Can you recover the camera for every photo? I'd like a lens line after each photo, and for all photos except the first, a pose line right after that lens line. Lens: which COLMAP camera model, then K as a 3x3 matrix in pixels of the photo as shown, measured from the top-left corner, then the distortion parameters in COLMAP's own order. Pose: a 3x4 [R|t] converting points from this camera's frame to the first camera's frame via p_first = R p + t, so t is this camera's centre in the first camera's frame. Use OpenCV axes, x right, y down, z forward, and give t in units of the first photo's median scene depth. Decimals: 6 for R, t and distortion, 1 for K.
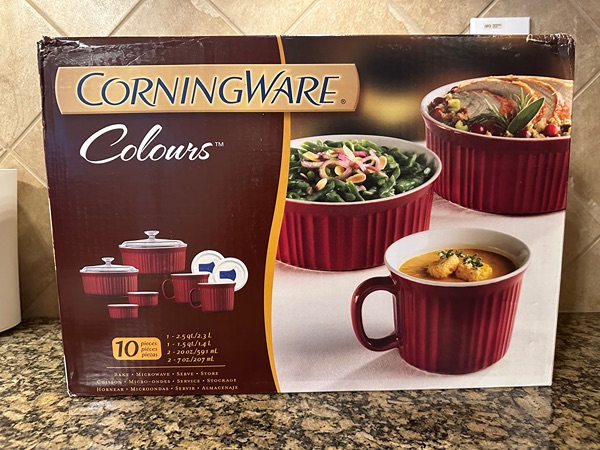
lens RADIAL K [[441.8, 0, 302.4], [0, 441.8, 220.6], [0, 0, 1]] dist [-0.026095, 0.006336]
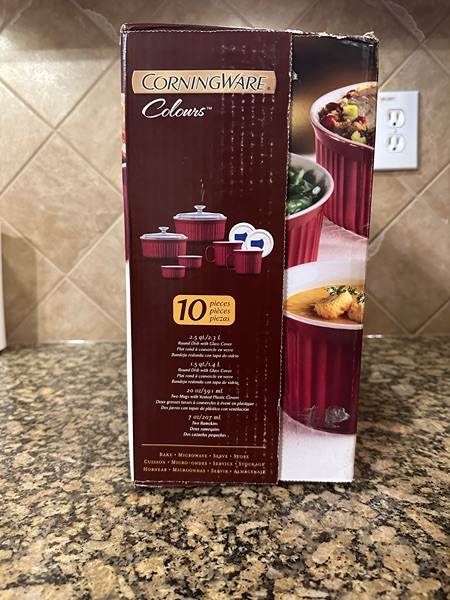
lens RADIAL K [[441.8, 0, 227.9], [0, 441.8, 296.0], [0, 0, 1]] dist [-0.026095, 0.006336]
pose [[0.999924, -0.011211, -0.005078, -0.010711], [0.011432, 0.998885, 0.045813, 0.061099], [0.004559, -0.045867, 0.998937, -0.374426]]
